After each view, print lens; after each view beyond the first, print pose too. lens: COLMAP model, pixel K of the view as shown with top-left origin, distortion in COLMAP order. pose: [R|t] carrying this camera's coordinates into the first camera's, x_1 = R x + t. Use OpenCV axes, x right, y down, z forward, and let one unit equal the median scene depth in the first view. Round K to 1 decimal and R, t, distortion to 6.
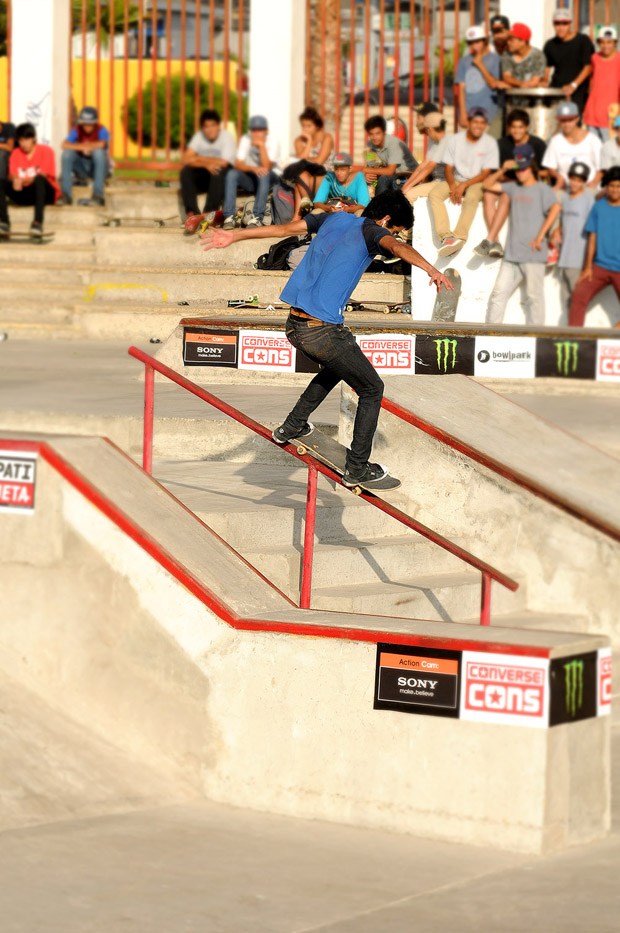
lens RADIAL K [[3674.1, 0, 315.3], [0, 3674.1, 468.1], [0, 0, 1]] dist [-0.100817, 0.000000]
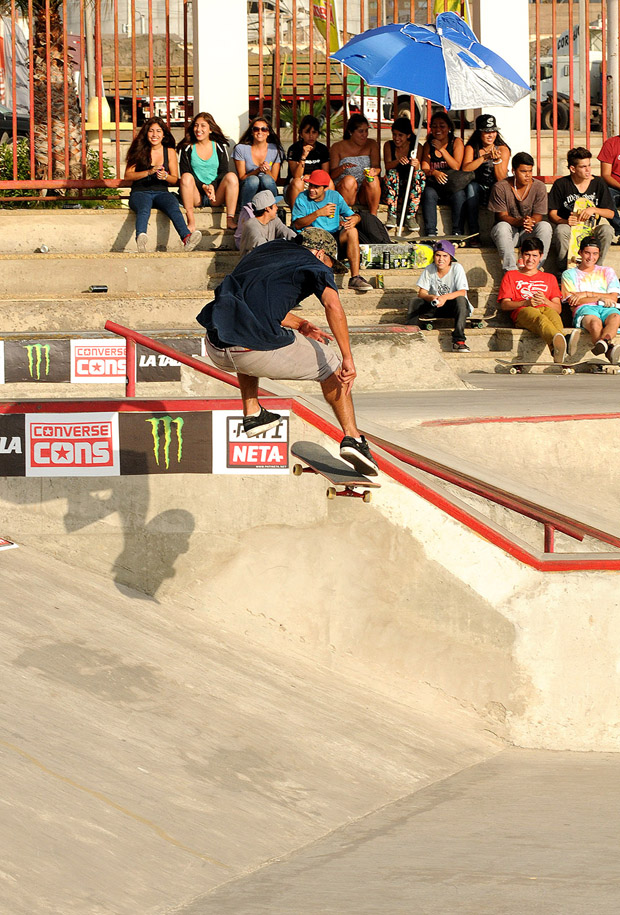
lens RADIAL K [[4229.1, 0, 309.5], [0, 4229.1, 457.7], [0, 0, 1]] dist [-0.076952, 0.000000]
pose [[0.883491, -0.050422, 0.465726, -0.502301], [0.065720, 0.997699, -0.016656, 0.023190], [-0.463814, 0.045323, 0.884772, 0.013461]]
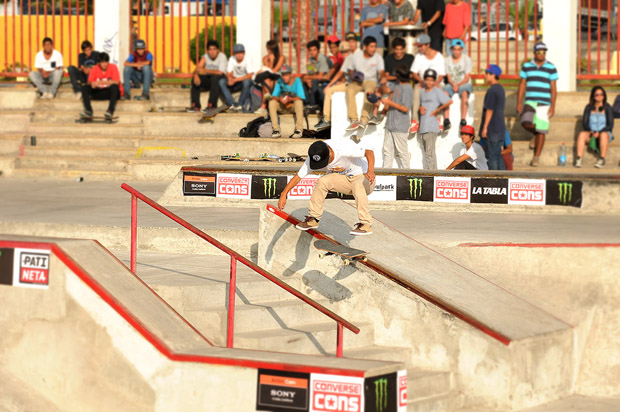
lens RADIAL K [[2152.5, 0, 312.1], [0, 2152.5, 208.2], [0, 0, 1]] dist [-0.298646, 0.000000]
pose [[0.999929, -0.010553, -0.005543, 0.037024], [0.010426, 0.999696, -0.022321, -0.000373], [0.005777, 0.022262, 0.999735, 0.060080]]
